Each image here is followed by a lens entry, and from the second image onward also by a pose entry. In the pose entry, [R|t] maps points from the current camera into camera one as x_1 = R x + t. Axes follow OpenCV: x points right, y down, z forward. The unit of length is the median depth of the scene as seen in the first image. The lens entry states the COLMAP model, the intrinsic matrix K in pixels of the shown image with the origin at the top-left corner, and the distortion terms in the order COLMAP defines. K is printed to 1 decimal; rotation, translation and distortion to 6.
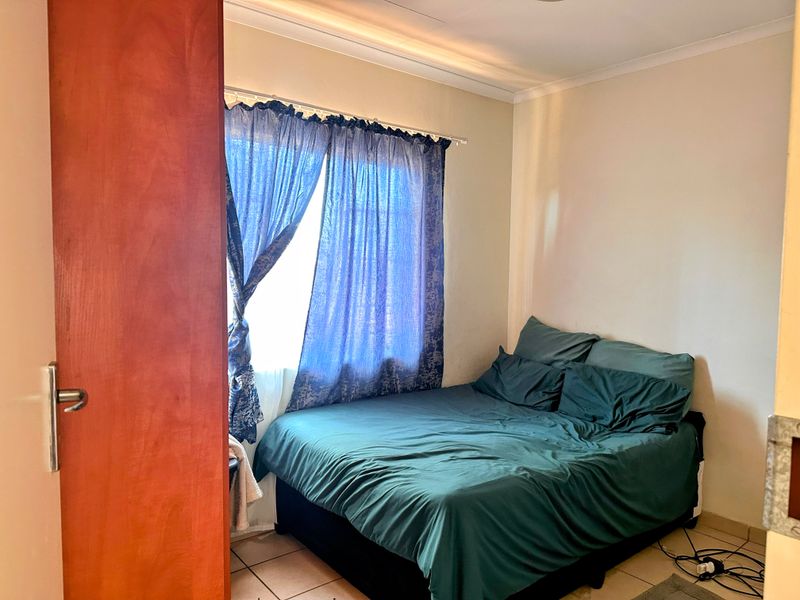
lens RADIAL K [[562.2, 0, 395.6], [0, 562.2, 300.0], [0, 0, 1]] dist [0.096785, -0.147645]
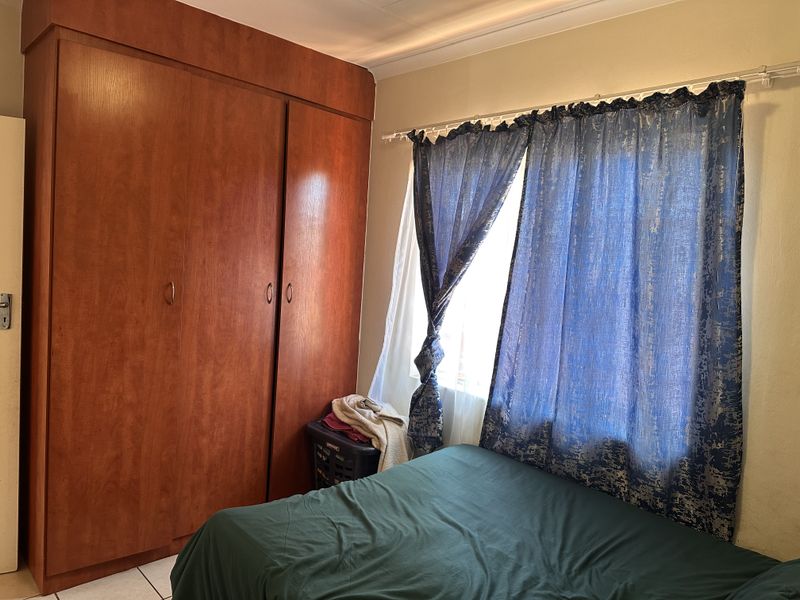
lens RADIAL K [[562.2, 0, 395.6], [0, 562.2, 300.0], [0, 0, 1]] dist [0.096785, -0.147645]
pose [[0.074936, 0.059941, -0.995385, 0.709453], [-0.131183, 0.990109, 0.049747, -0.068149], [0.988522, 0.126850, 0.082058, 0.752109]]
